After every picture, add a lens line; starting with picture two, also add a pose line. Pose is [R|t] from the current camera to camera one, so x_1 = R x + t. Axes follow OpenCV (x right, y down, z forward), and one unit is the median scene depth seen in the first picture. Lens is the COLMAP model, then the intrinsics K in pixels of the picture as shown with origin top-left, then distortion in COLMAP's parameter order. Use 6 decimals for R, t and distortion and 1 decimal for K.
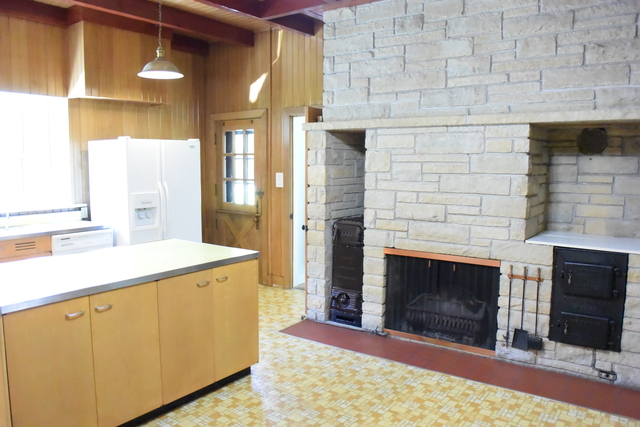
lens RADIAL K [[499.8, 0, 320.0], [0, 499.8, 213.5], [0, 0, 1]] dist [-0.130038, 0.088356]
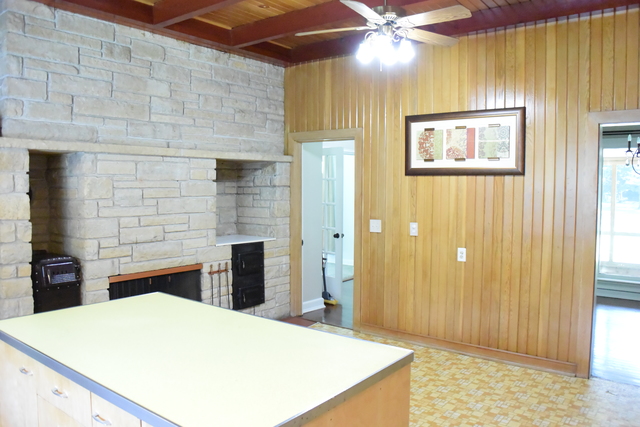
lens RADIAL K [[499.8, 0, 320.0], [0, 499.8, 213.5], [0, 0, 1]] dist [-0.130038, 0.088356]
pose [[0.036836, -0.059178, 0.997568, -0.855676], [0.099016, 0.993549, 0.055284, -0.070767], [-0.994404, 0.096739, 0.042457, 0.589178]]
